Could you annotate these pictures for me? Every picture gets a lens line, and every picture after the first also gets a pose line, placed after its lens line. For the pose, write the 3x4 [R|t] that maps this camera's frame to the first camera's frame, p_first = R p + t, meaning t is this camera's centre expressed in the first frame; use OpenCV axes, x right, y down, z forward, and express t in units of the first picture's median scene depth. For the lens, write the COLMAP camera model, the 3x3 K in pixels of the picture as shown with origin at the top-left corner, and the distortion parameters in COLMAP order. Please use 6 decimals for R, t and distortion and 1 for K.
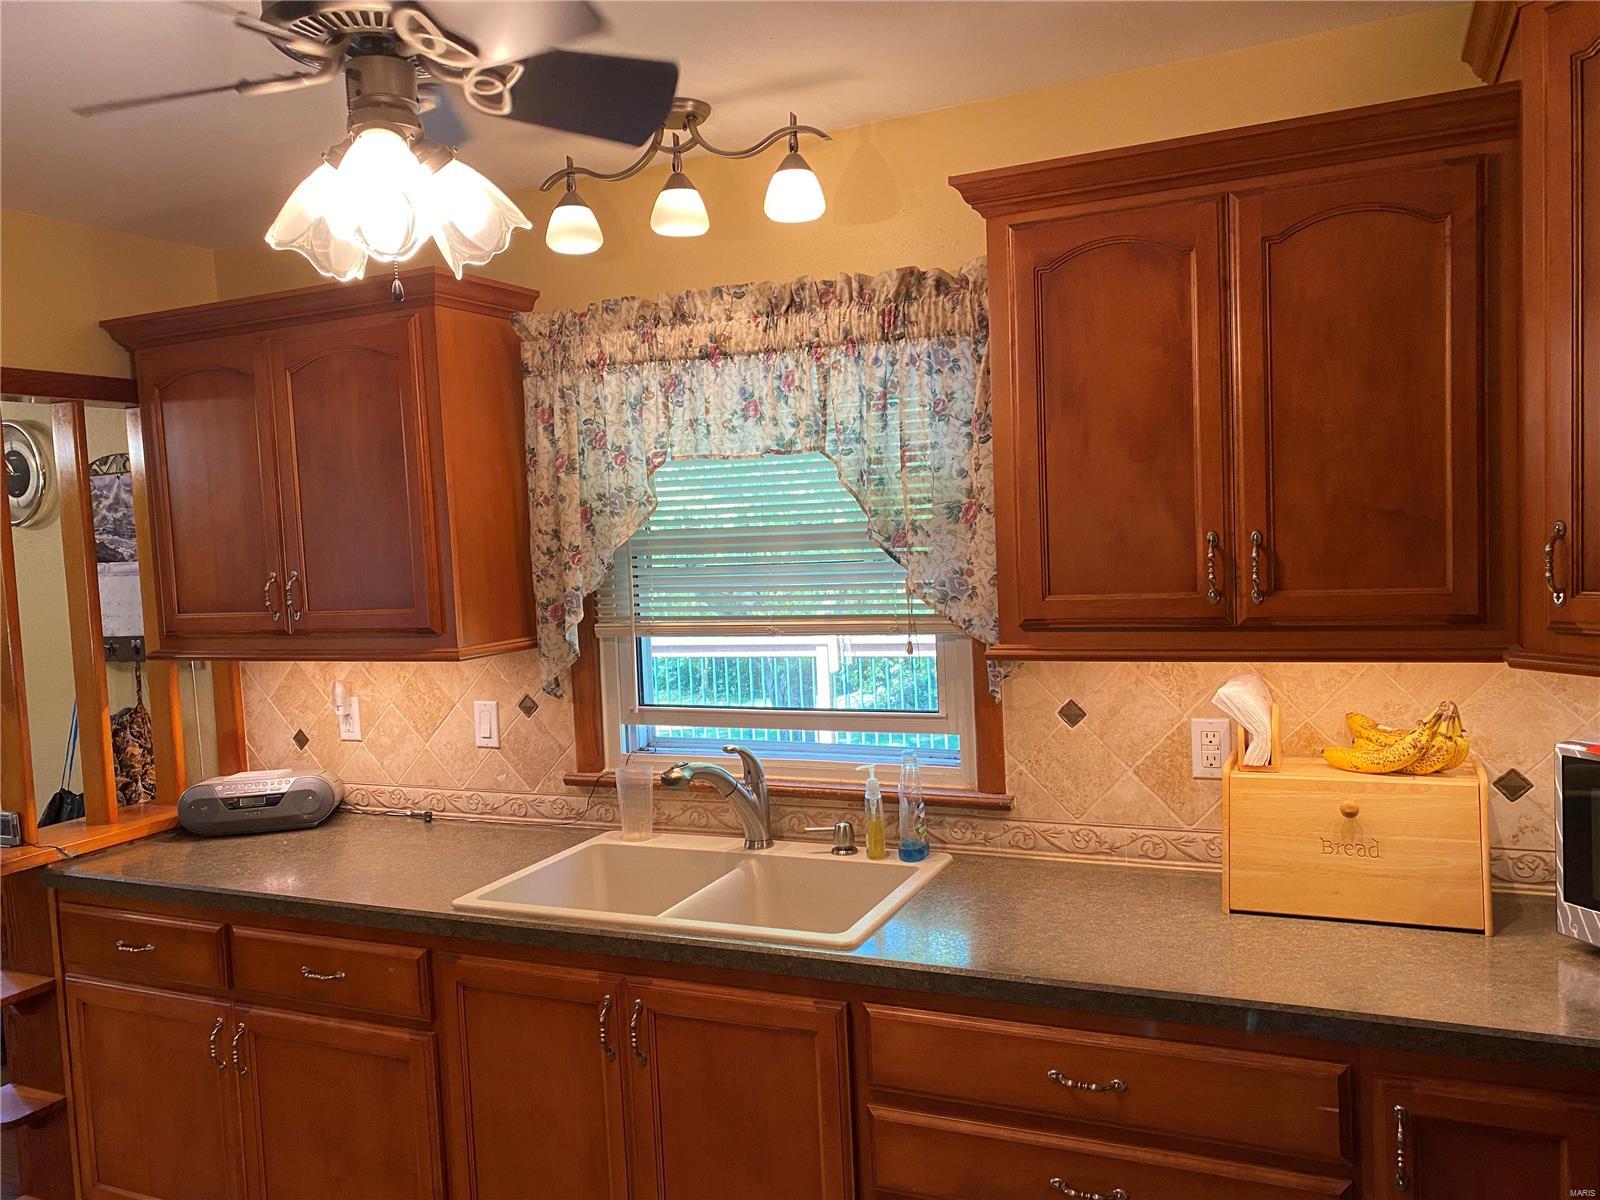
lens RADIAL K [[1250.4, 0, 800.0], [0, 1250.4, 600.0], [0, 0, 1]] dist [0.006474, 0.006158]
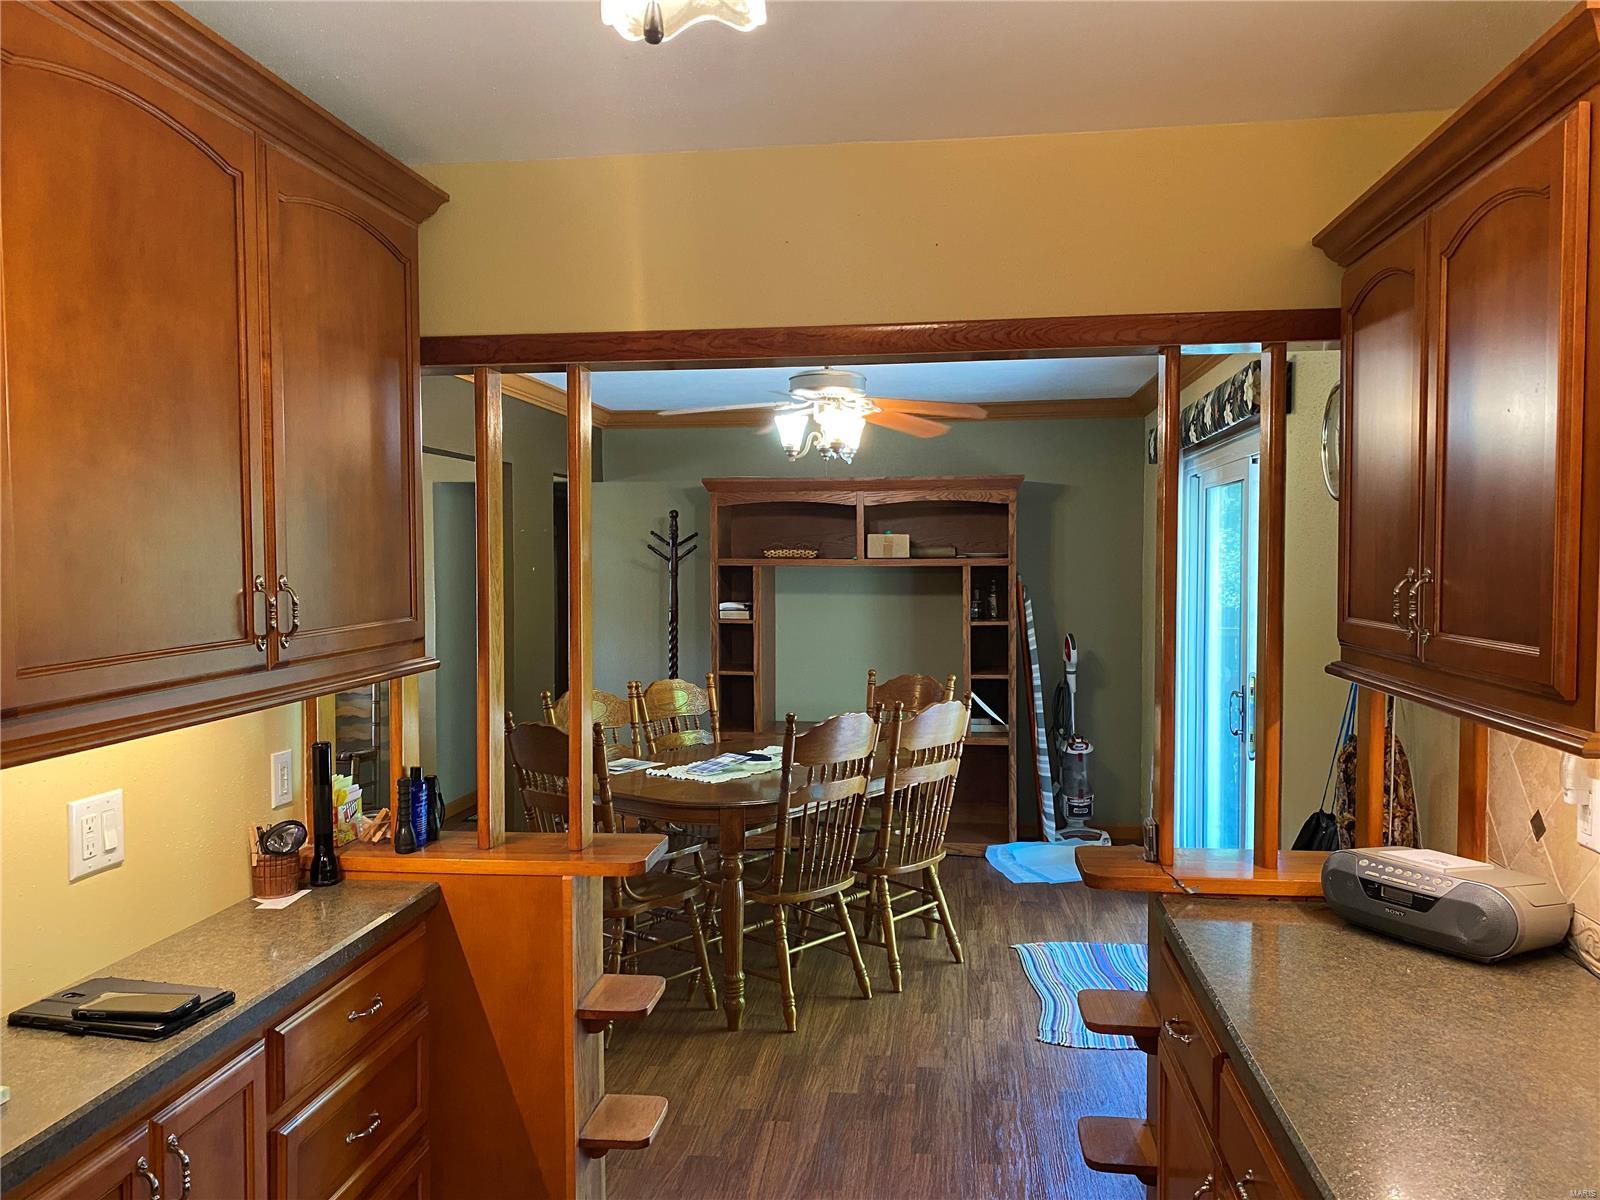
lens RADIAL K [[1250.4, 0, 800.0], [0, 1250.4, 600.0], [0, 0, 1]] dist [0.006474, 0.006158]
pose [[0.322585, 0.086941, -0.942539, 0.097088], [-0.075843, 0.994945, 0.065818, -0.022887], [0.943497, 0.050253, 0.327548, 0.449183]]
